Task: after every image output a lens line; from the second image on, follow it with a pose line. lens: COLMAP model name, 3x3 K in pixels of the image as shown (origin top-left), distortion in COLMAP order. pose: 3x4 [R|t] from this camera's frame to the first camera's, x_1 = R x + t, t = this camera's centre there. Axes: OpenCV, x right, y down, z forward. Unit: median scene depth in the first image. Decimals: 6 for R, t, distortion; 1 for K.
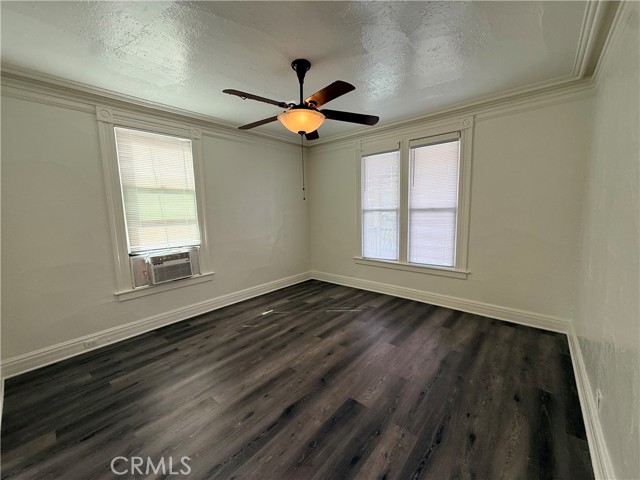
lens RADIAL K [[255.2, 0, 318.9], [0, 255.2, 239.3], [0, 0, 1]] dist [0.002313, 0.000207]
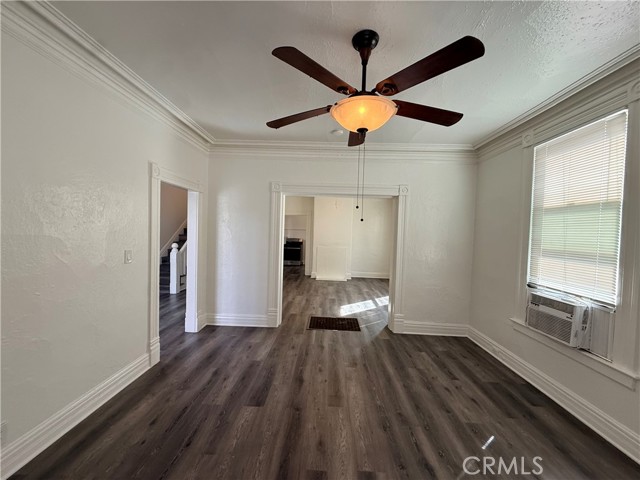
lens RADIAL K [[255.2, 0, 318.9], [0, 255.2, 239.3], [0, 0, 1]] dist [0.002313, 0.000207]
pose [[-0.776836, 0.021352, -0.629340, 0.418881], [-0.085315, 0.986641, 0.138784, -0.170392], [0.623896, 0.161505, -0.764637, 1.290031]]
